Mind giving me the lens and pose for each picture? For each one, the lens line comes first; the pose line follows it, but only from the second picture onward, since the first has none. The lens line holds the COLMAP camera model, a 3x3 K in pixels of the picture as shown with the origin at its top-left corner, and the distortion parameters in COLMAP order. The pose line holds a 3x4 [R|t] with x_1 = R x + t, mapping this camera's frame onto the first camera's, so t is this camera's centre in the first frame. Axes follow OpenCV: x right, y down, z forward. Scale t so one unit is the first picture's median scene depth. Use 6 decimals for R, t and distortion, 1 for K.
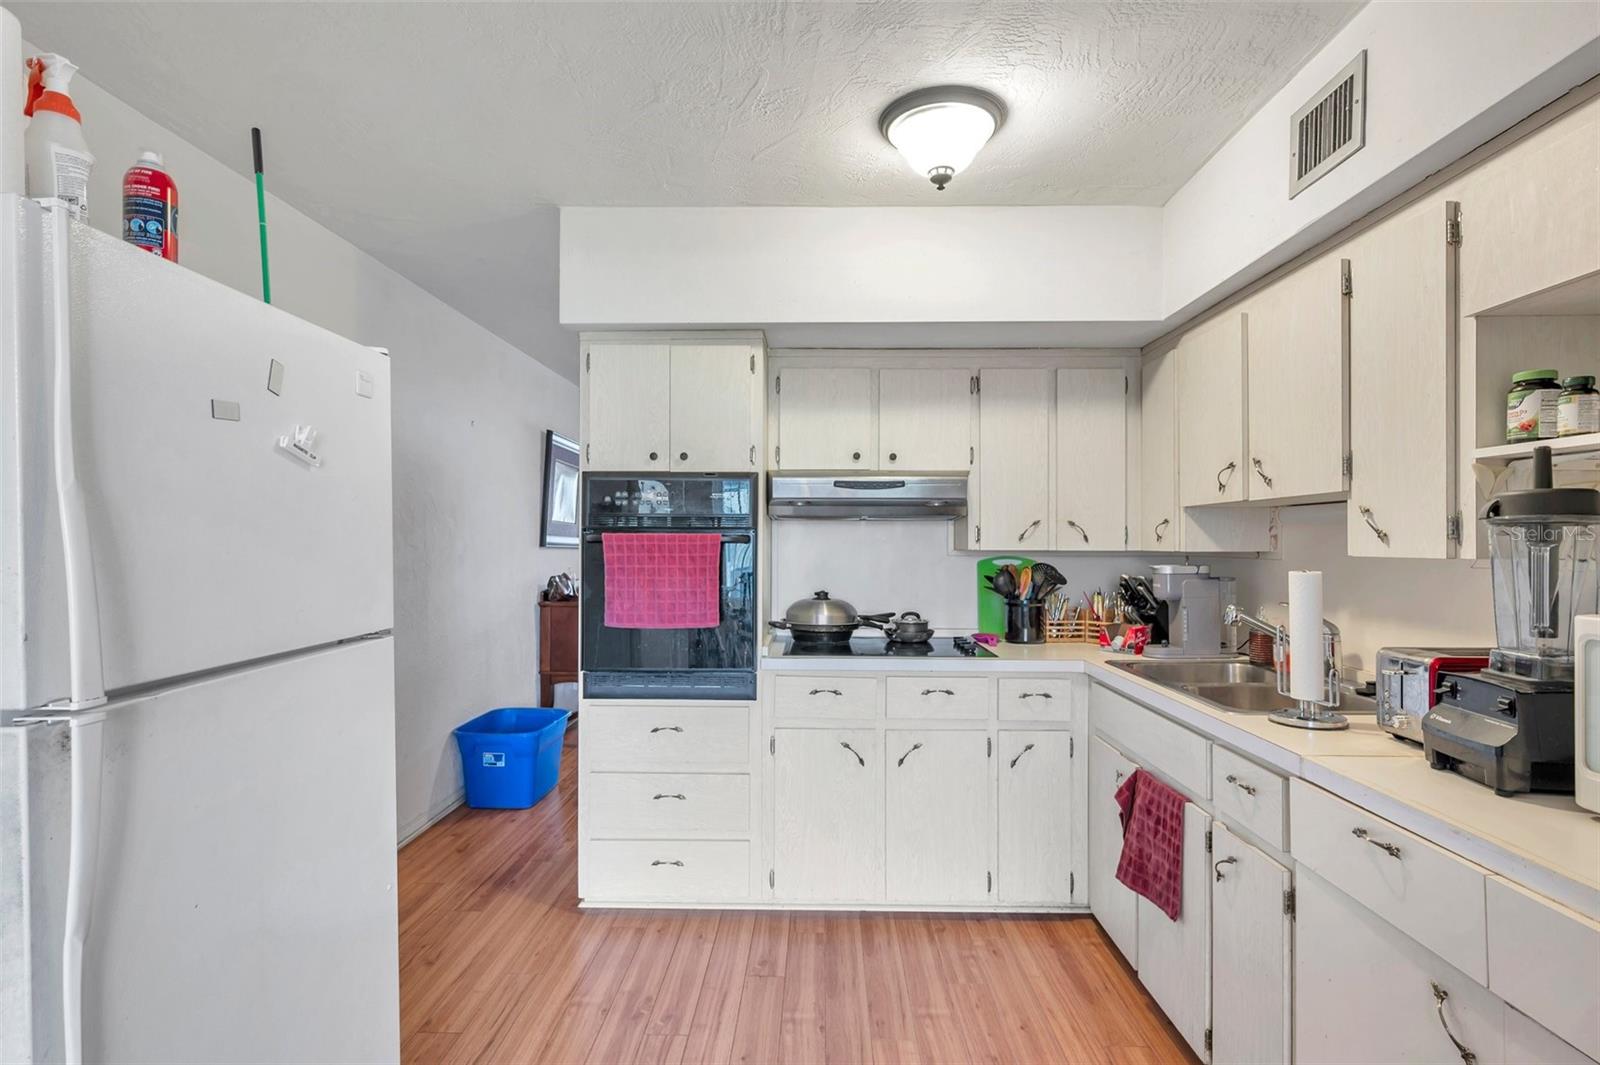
lens RADIAL K [[766.2, 0, 814.8], [0, 766.2, 528.4], [0, 0, 1]] dist [0.001558, -0.000901]
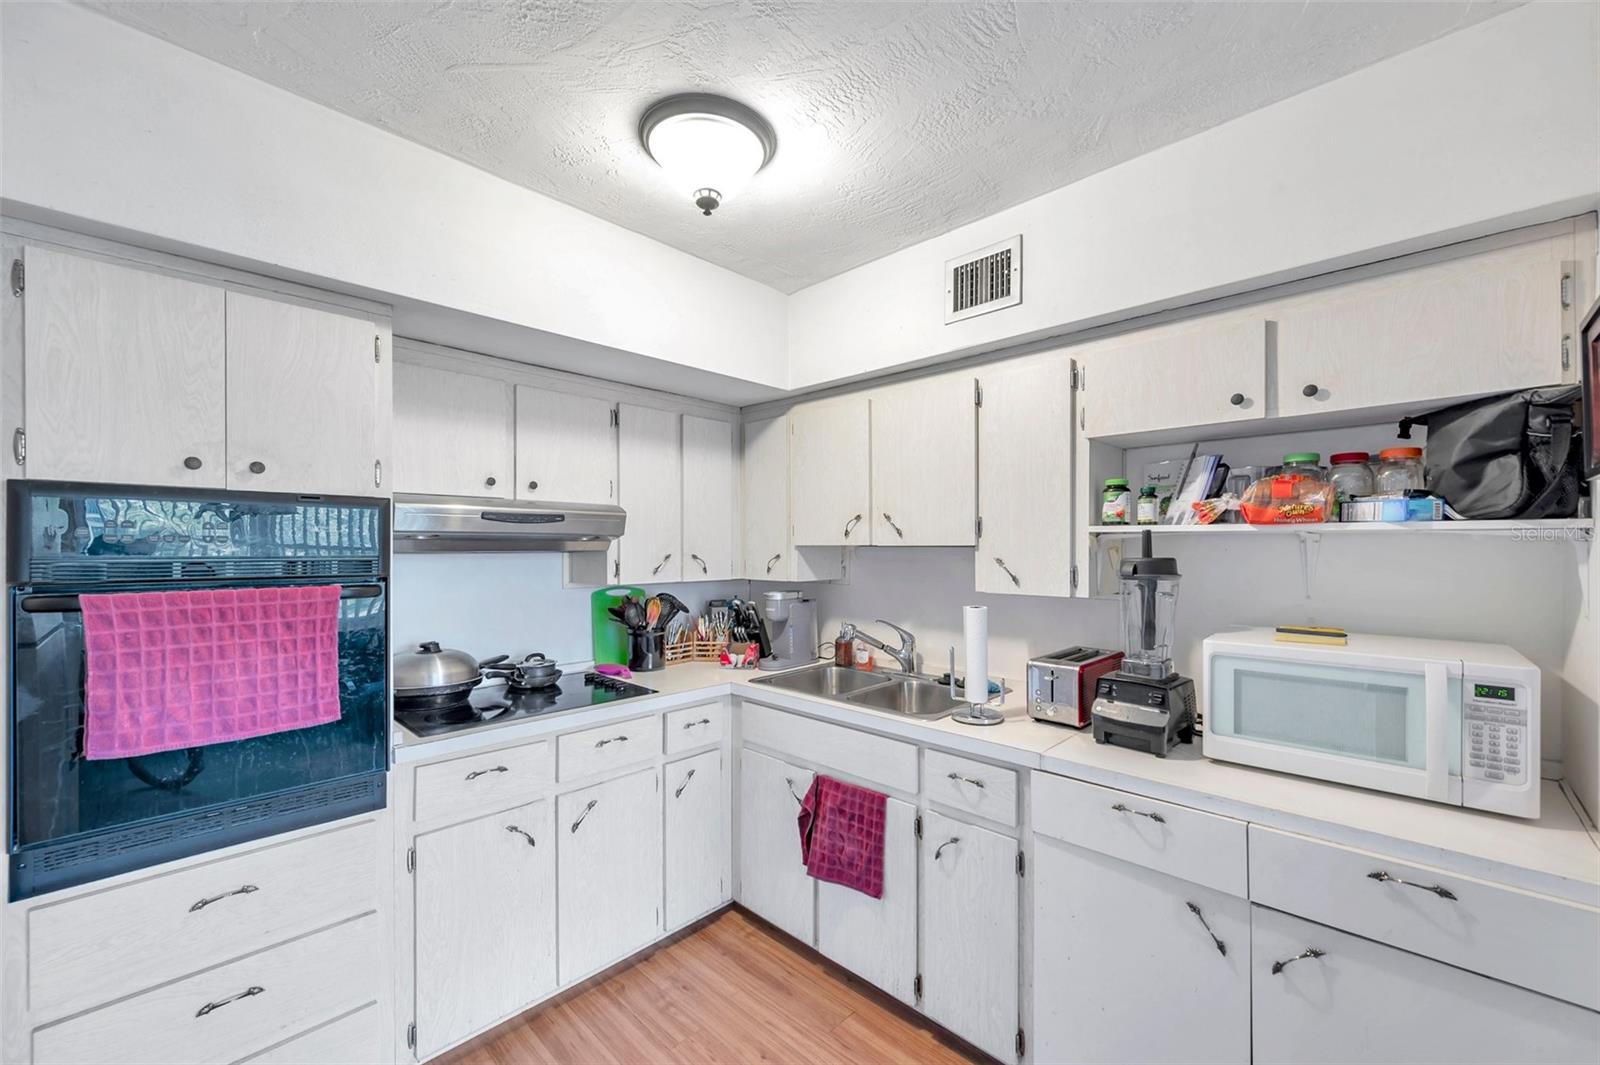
lens RADIAL K [[624.0, 0, 801.2], [0, 624.0, 544.8], [0, 0, 1]] dist [-0.000615, -0.000170]
pose [[0.690531, 0.000747, 0.723303, -0.244311], [-0.011468, 0.999885, 0.009916, -0.040491], [-0.723212, -0.015142, 0.690460, 0.312337]]
